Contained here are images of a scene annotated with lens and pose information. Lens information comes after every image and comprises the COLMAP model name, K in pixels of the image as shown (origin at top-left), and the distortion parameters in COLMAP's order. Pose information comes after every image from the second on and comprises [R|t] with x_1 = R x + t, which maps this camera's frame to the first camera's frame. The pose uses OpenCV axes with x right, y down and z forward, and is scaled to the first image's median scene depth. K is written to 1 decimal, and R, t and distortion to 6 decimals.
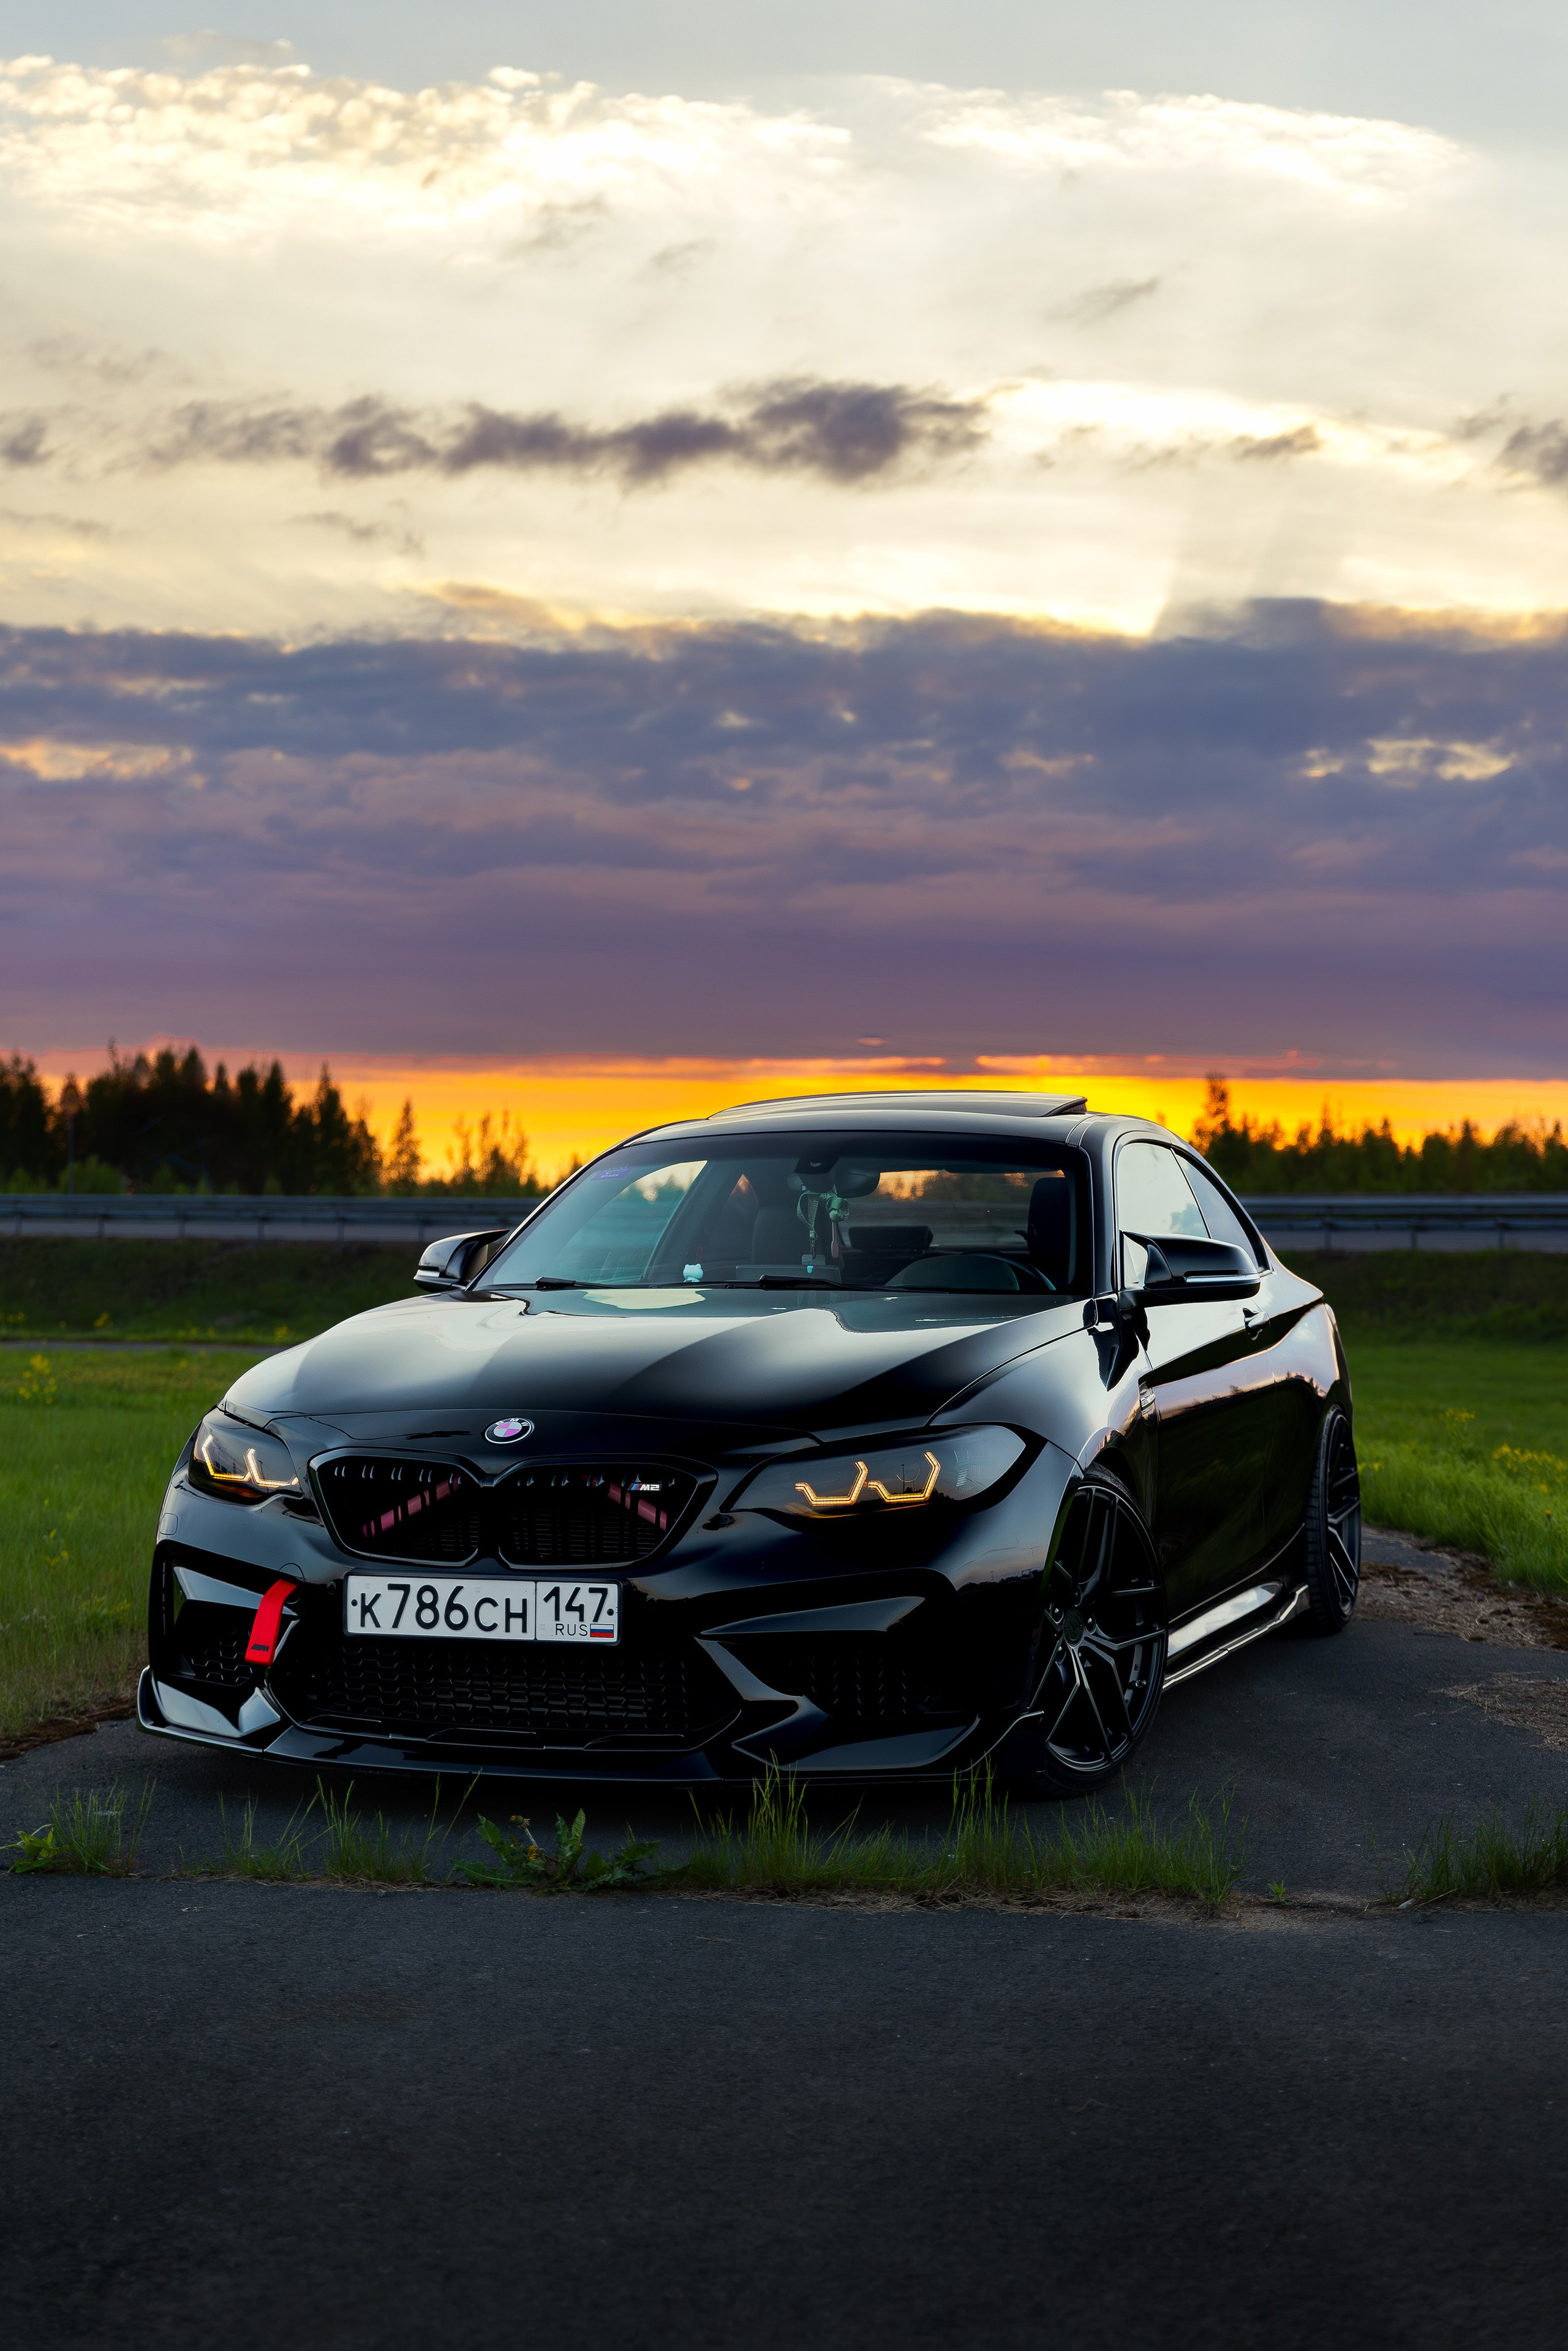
lens RADIAL K [[3559.4, 0, 784.0], [0, 3559.4, 1175.5], [0, 0, 1]] dist [0.004999, 0.007866]
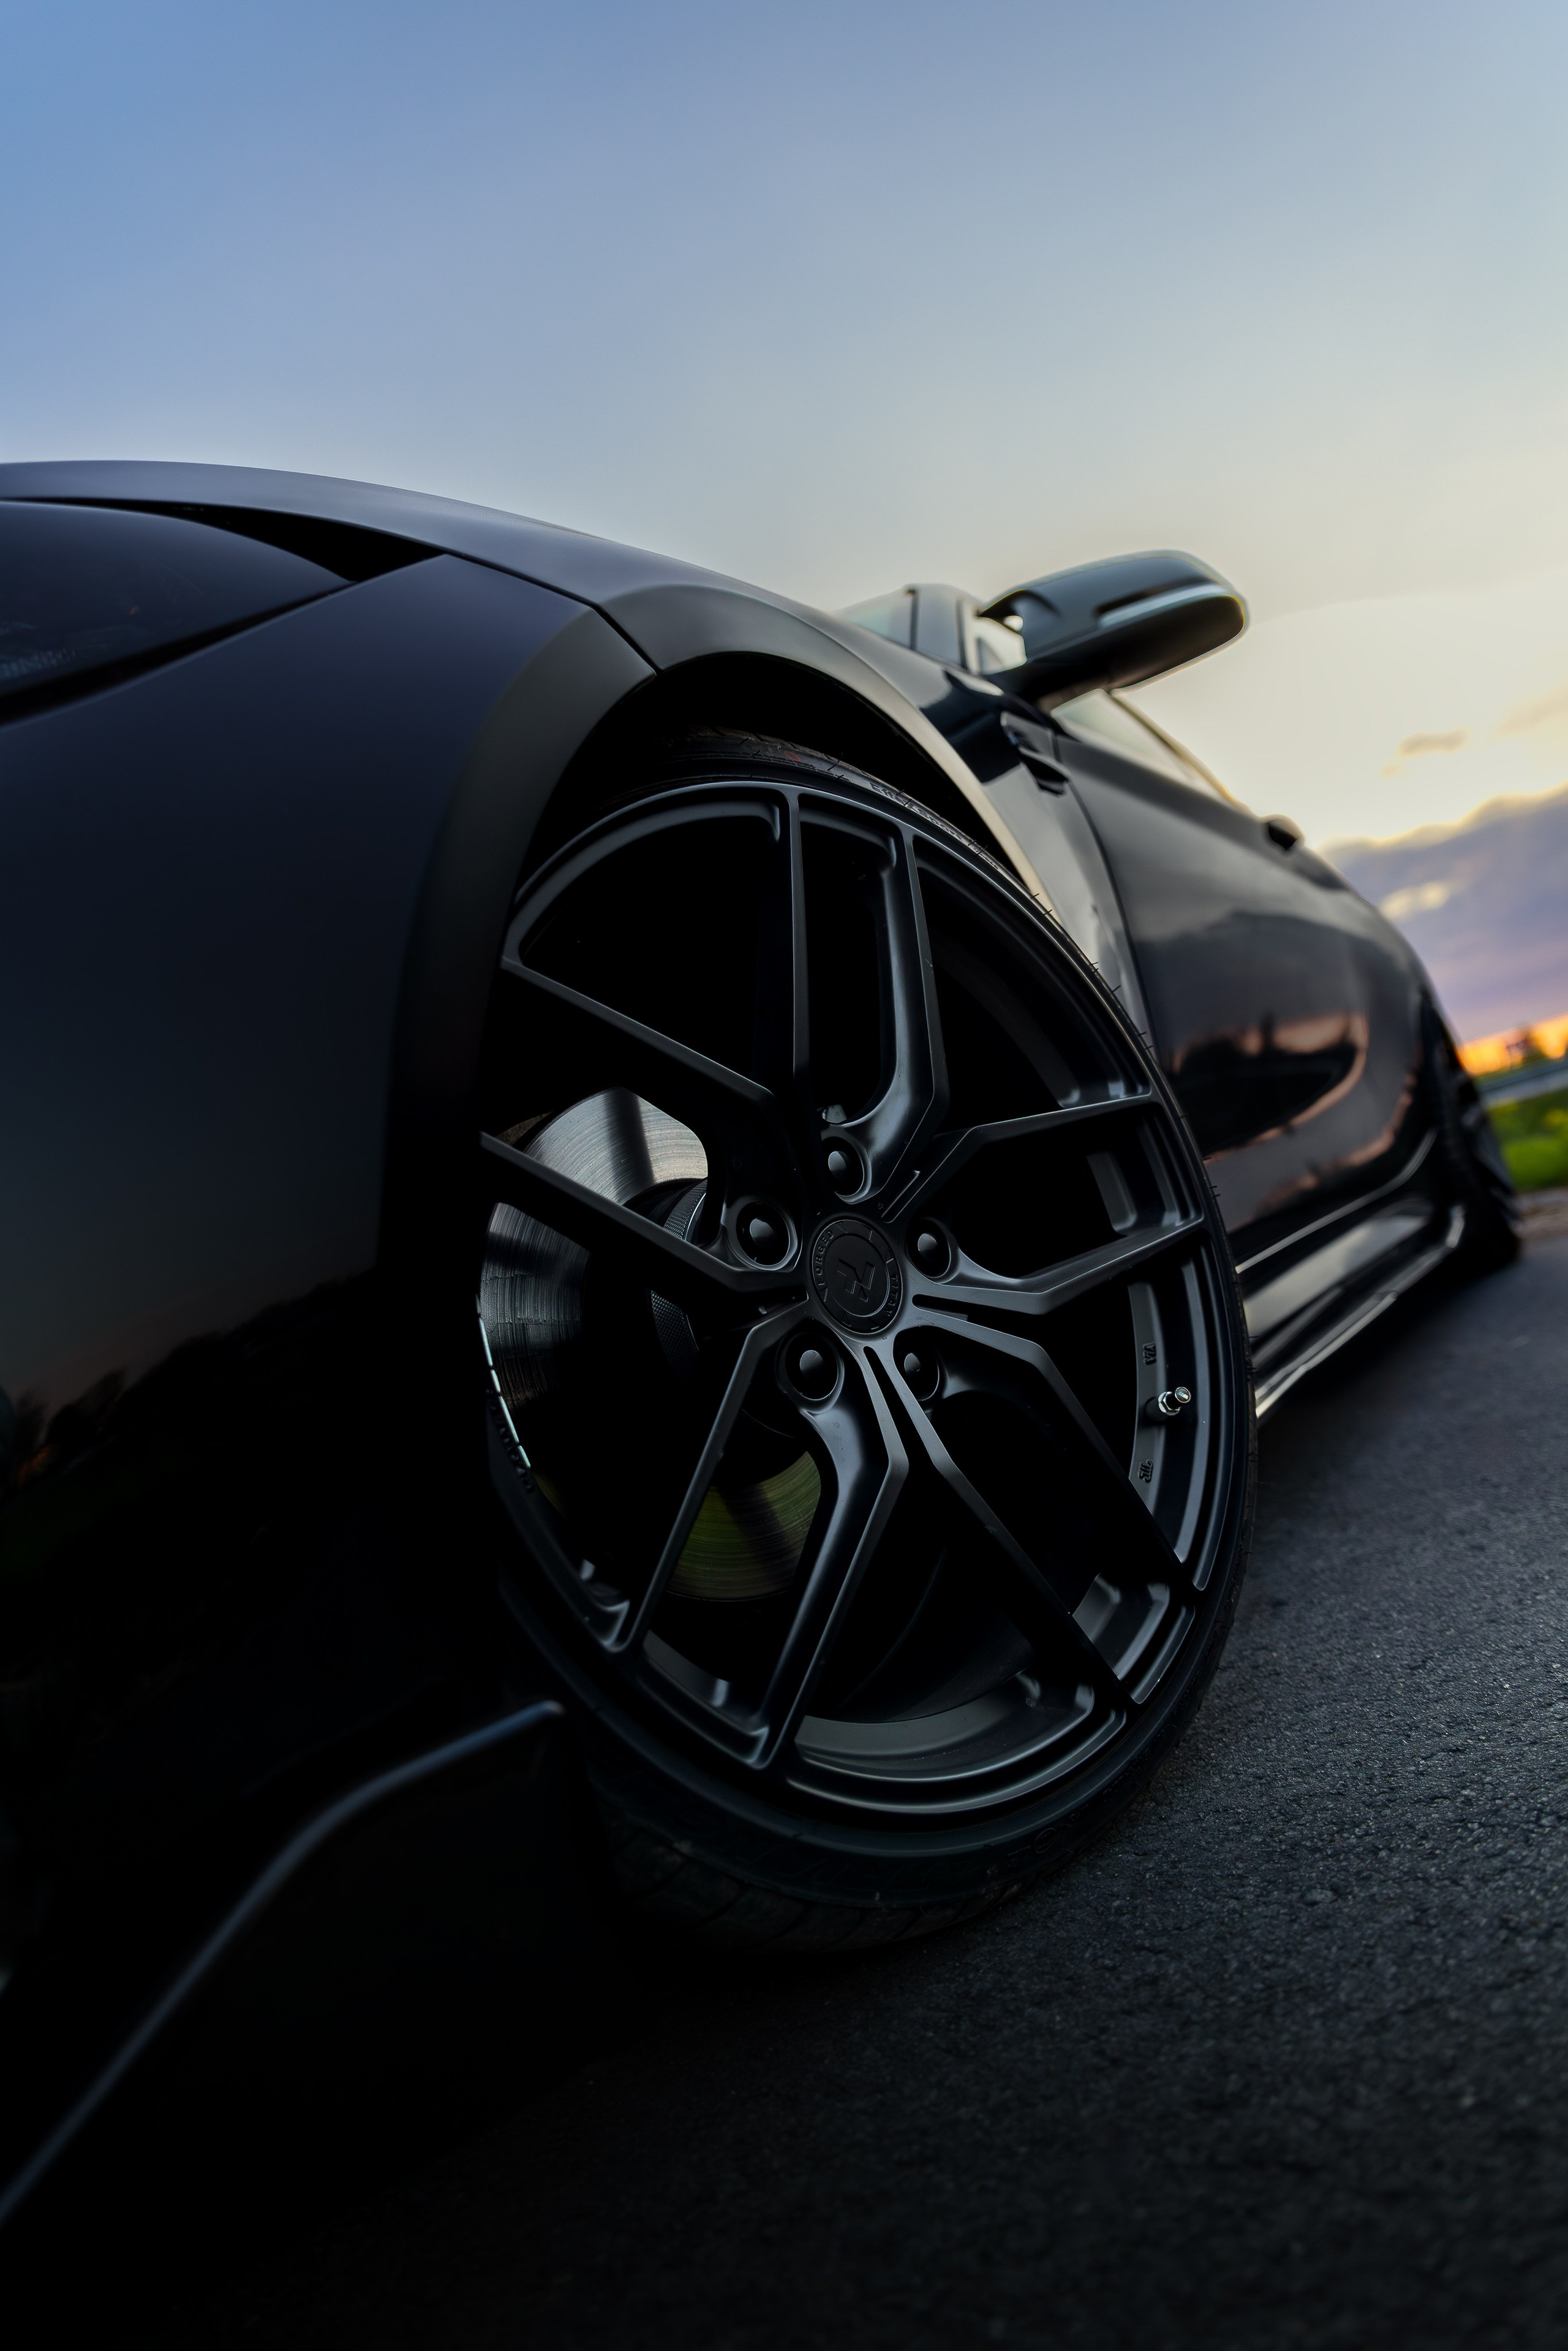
lens RADIAL K [[1610.7, 0, 781.6], [0, 1610.7, 1128.0], [0, 0, 1]] dist [-0.001649, 0.000243]
pose [[0.939100, -0.291322, -0.182270, 0.103091], [0.278068, 0.955847, -0.095052, 0.126804], [0.201913, 0.038580, 0.978643, 0.875225]]
